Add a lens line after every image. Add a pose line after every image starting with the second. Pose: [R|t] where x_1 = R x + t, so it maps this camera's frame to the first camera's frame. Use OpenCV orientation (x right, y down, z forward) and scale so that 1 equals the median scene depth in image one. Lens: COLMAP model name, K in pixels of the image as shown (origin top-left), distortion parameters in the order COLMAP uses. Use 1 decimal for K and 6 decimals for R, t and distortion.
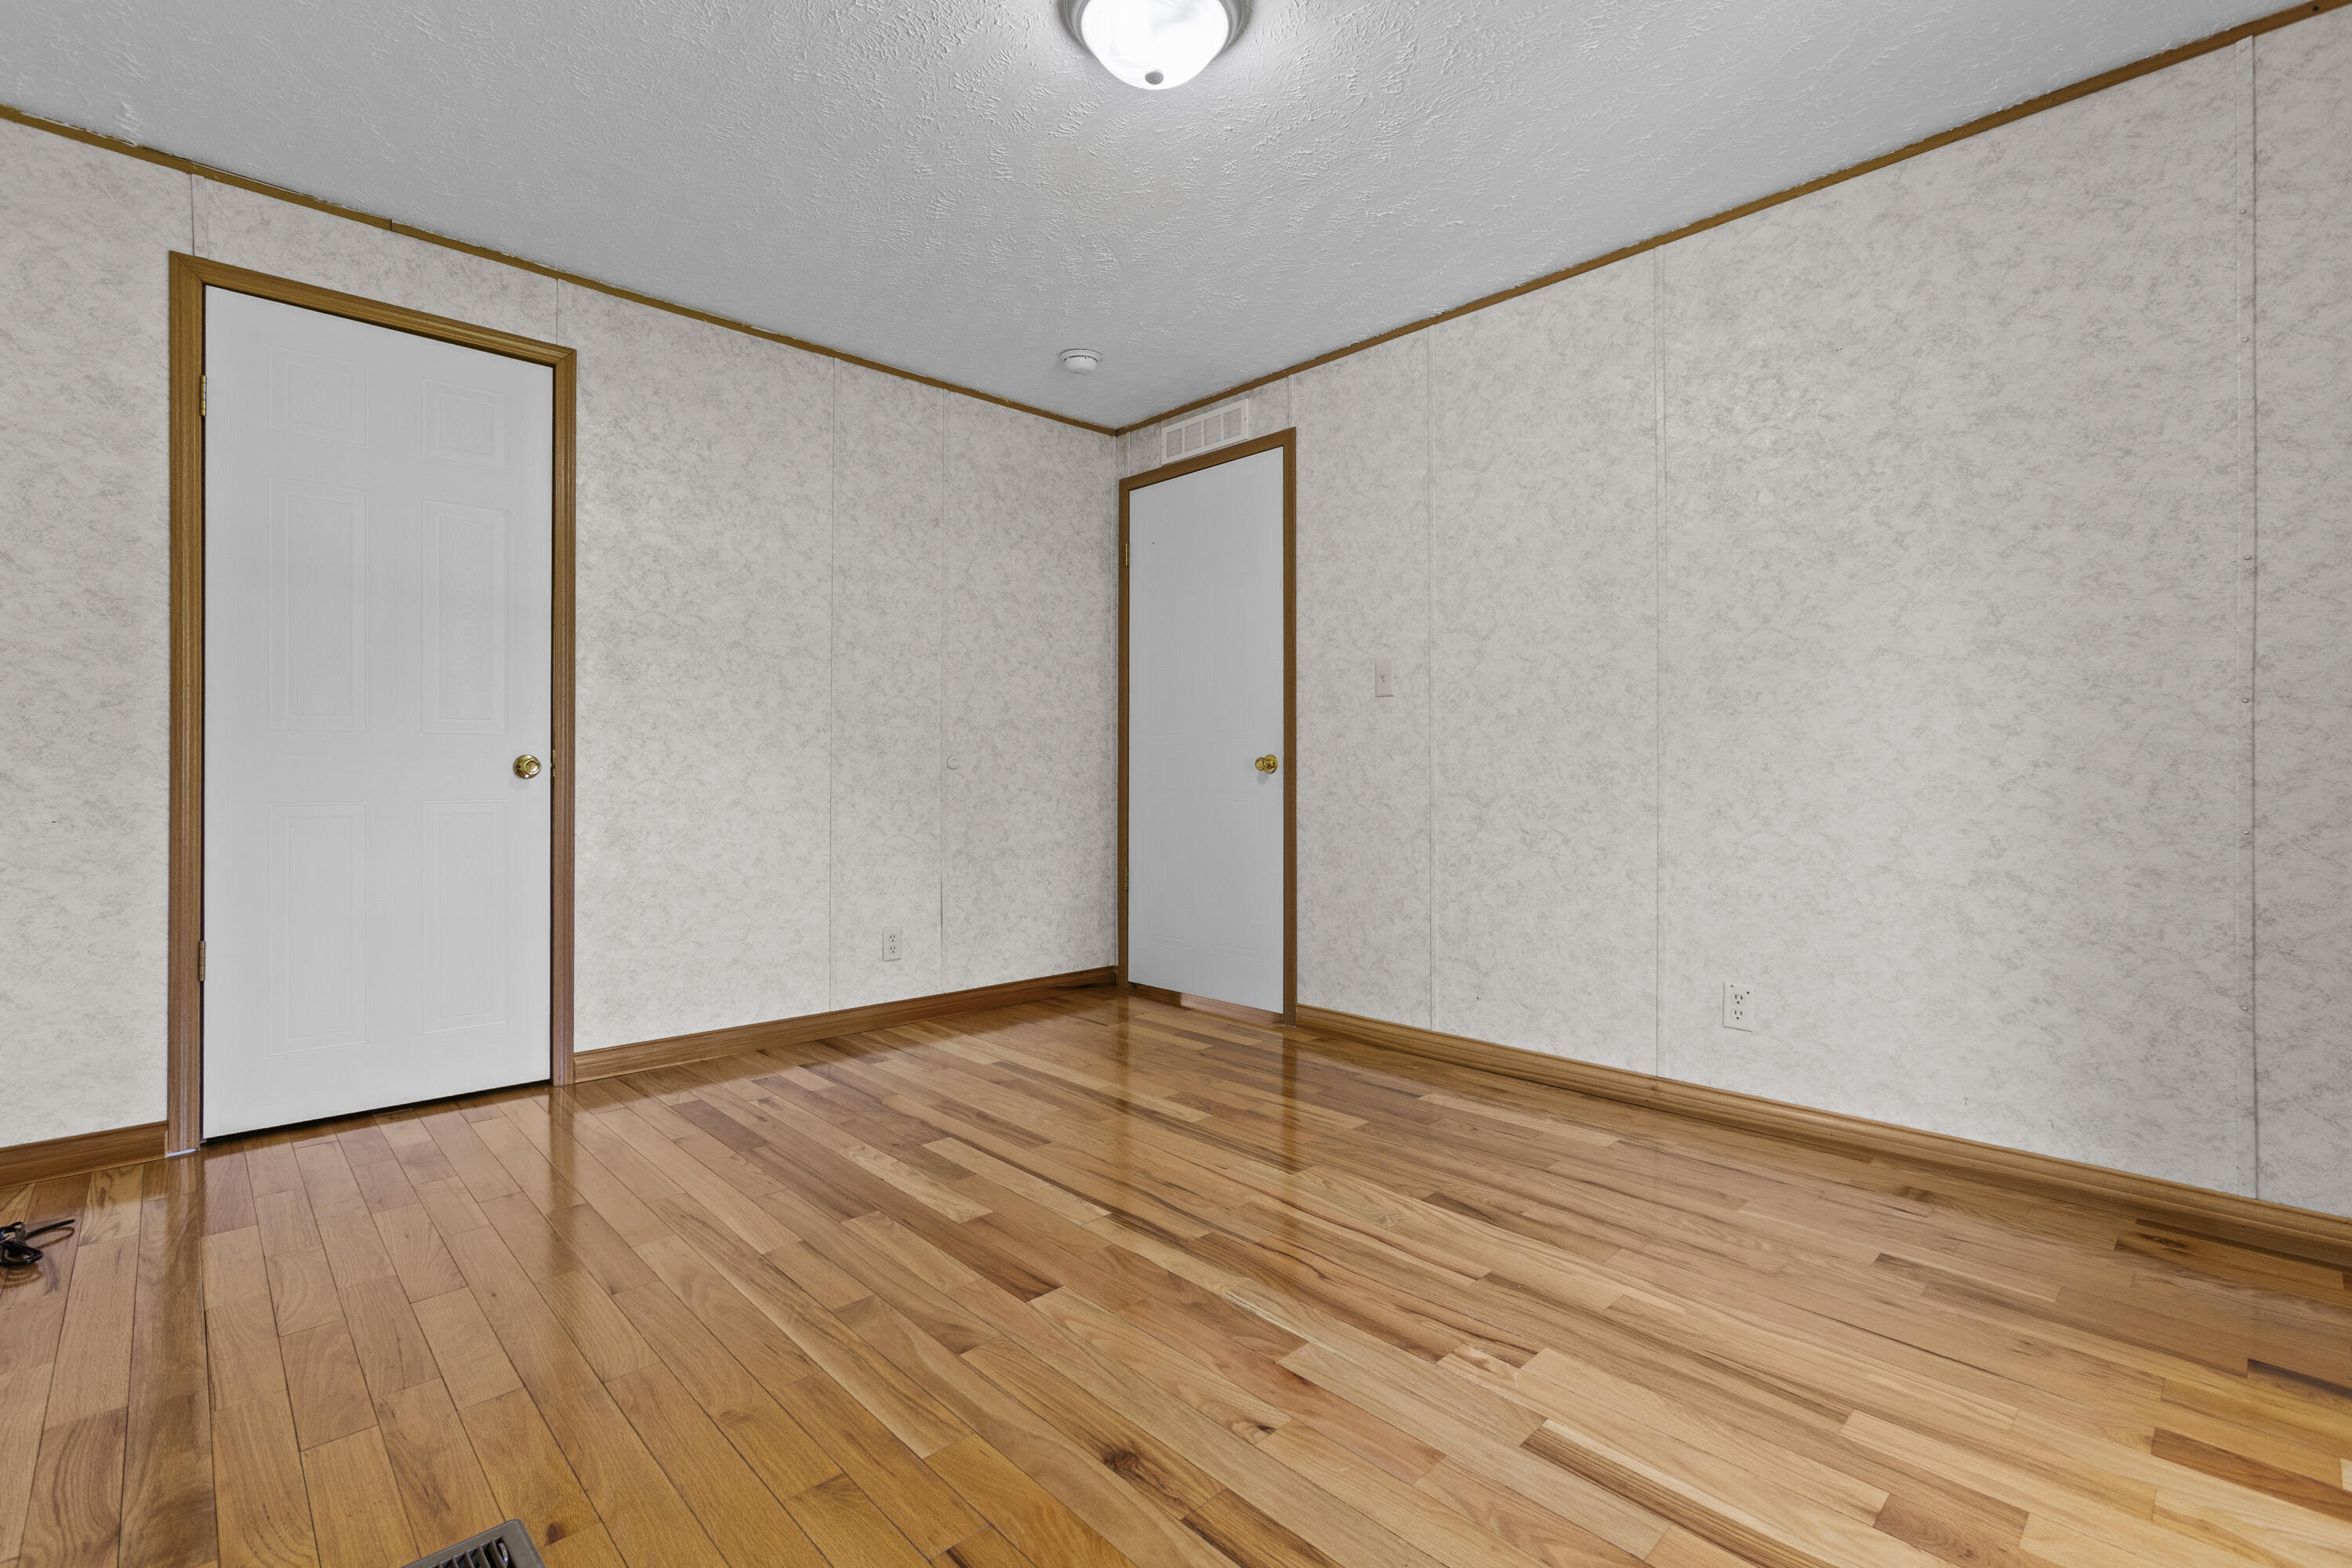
lens RADIAL K [[1063.6, 0, 1167.7], [0, 1063.6, 772.7], [0, 0, 1]] dist [-0.018045, 0.005192]
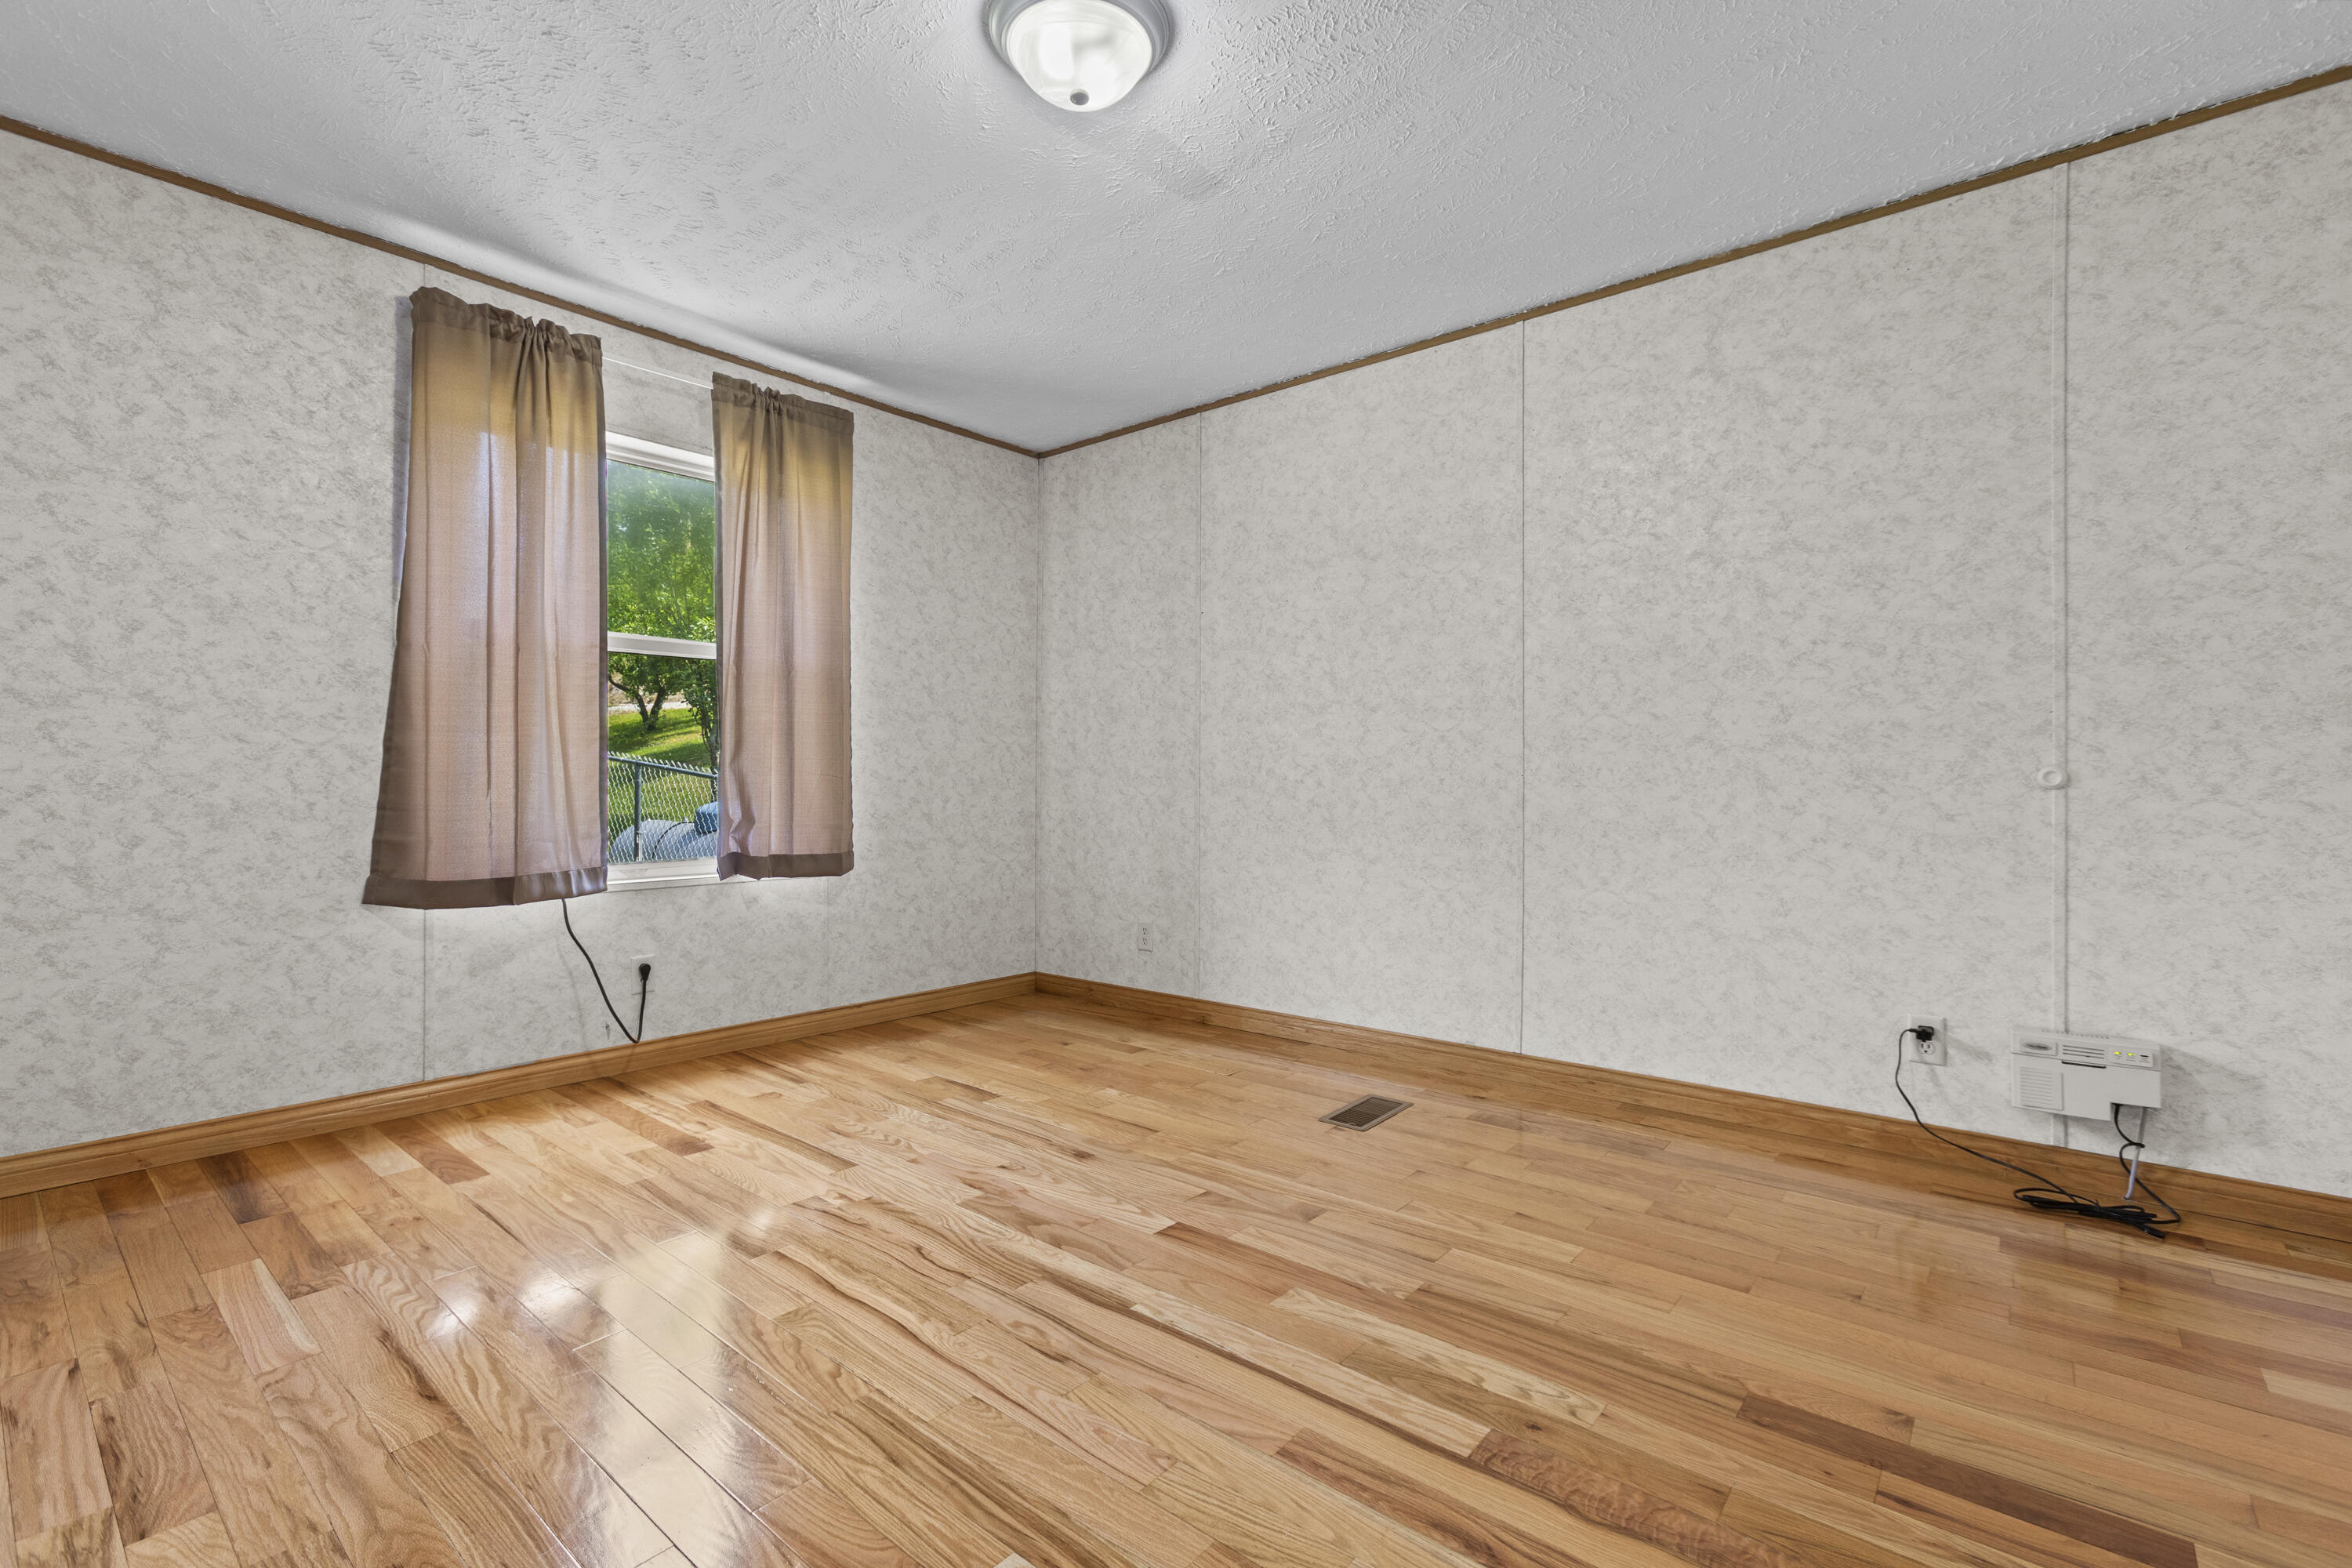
lens RADIAL K [[1063.6, 0, 1154.9], [0, 1063.6, 782.8], [0, 0, 1]] dist [-0.018045, 0.005192]
pose [[-0.995485, -0.003836, -0.094843, 0.009404], [-0.004270, 0.999981, 0.004377, -0.007337], [0.094824, 0.004762, -0.995483, 2.066223]]
